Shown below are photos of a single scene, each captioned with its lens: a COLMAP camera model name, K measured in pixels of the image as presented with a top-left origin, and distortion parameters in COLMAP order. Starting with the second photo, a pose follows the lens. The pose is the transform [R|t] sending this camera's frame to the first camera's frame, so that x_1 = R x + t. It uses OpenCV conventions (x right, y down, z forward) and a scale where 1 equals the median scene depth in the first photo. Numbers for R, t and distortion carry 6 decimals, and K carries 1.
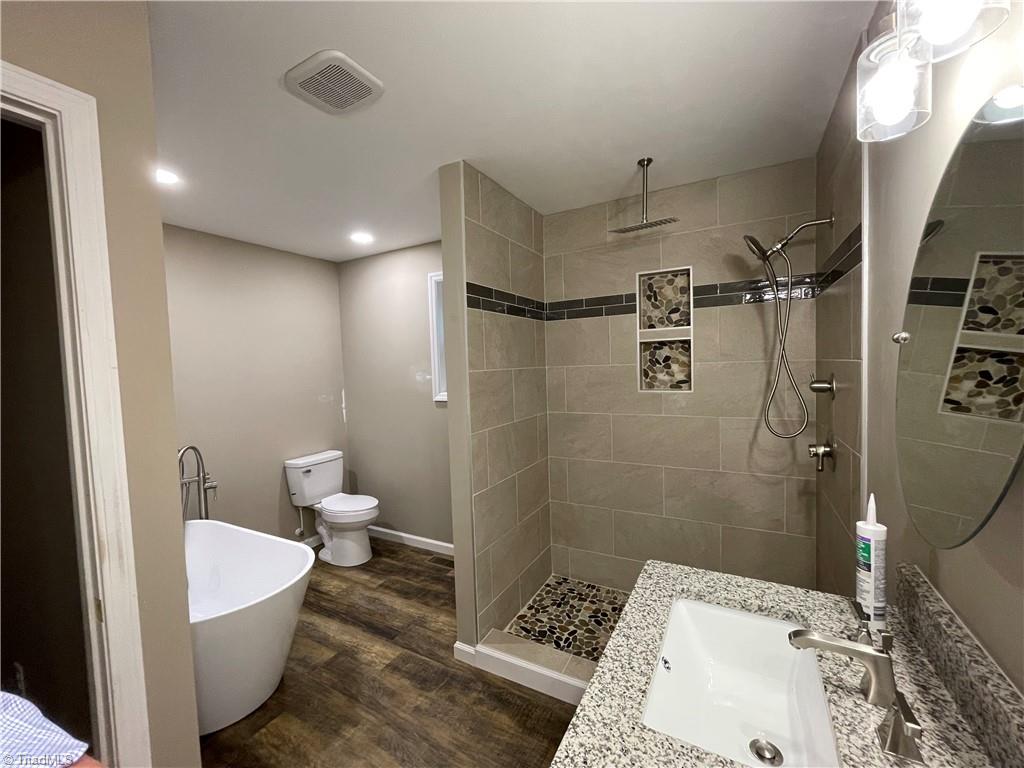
lens RADIAL K [[412.0, 0, 512.0], [0, 412.0, 384.0], [0, 0, 1]] dist [-0.000795, -0.000116]
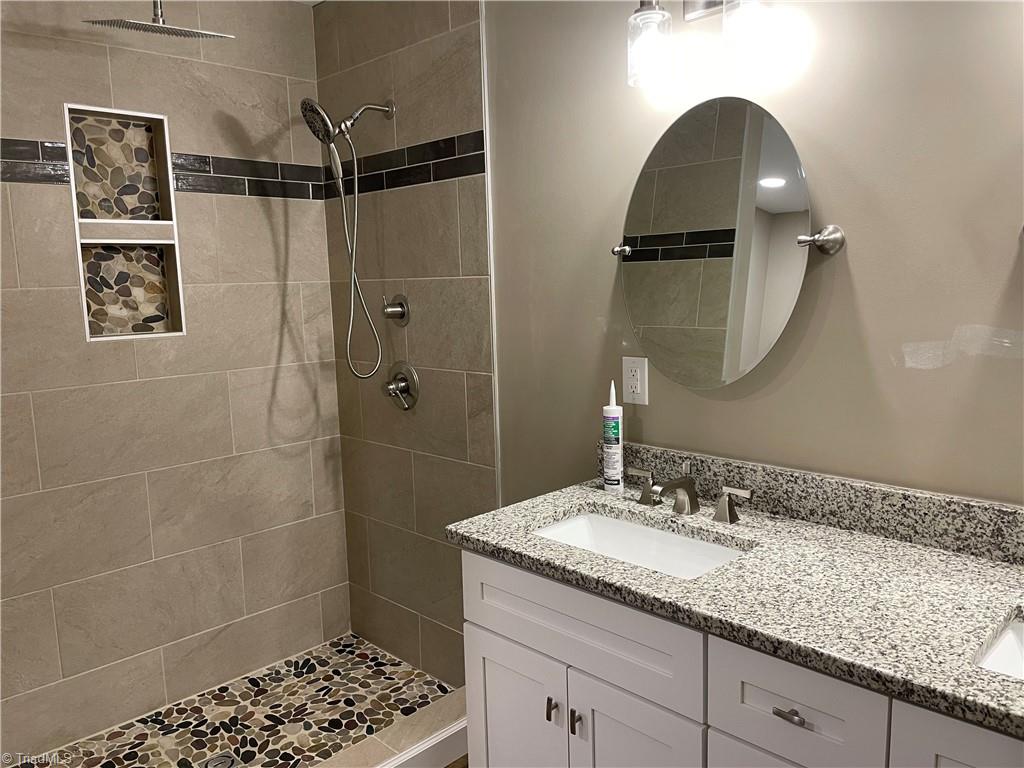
lens RADIAL K [[771.8, 0, 512.0], [0, 771.8, 384.0], [0, 0, 1]] dist [0.060583, -0.121901]
pose [[0.279838, -0.104366, 0.954358, -0.507450], [0.063131, 0.993922, 0.090181, 0.019600], [-0.957969, 0.035013, 0.284726, 0.236283]]
